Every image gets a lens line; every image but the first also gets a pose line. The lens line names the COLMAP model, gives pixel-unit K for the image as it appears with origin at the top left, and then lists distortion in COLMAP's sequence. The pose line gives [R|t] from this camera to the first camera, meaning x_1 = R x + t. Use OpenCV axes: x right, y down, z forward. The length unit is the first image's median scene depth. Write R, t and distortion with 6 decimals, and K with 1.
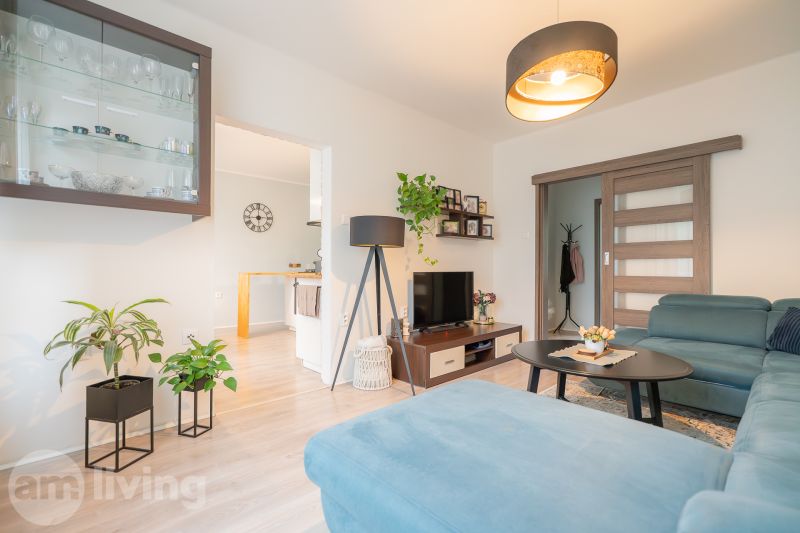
lens RADIAL K [[351.5, 0, 400.0], [0, 351.5, 266.5], [0, 0, 1]] dist [0.001818, 0.000100]
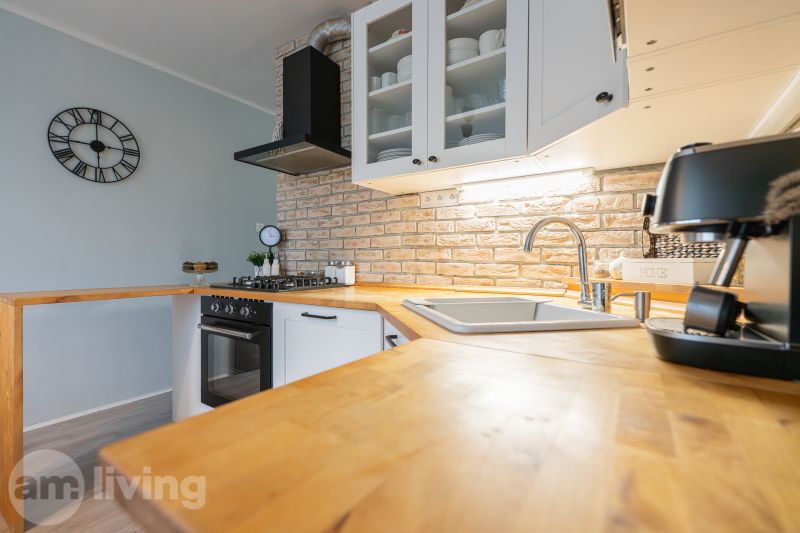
lens RADIAL K [[351.5, 0, 400.0], [0, 351.5, 266.5], [0, 0, 1]] dist [0.001818, 0.000100]
pose [[0.971492, -0.002957, 0.237055, -0.164062], [-0.001499, 0.999826, 0.018613, -0.009797], [-0.237069, -0.018438, 0.971318, 0.529496]]
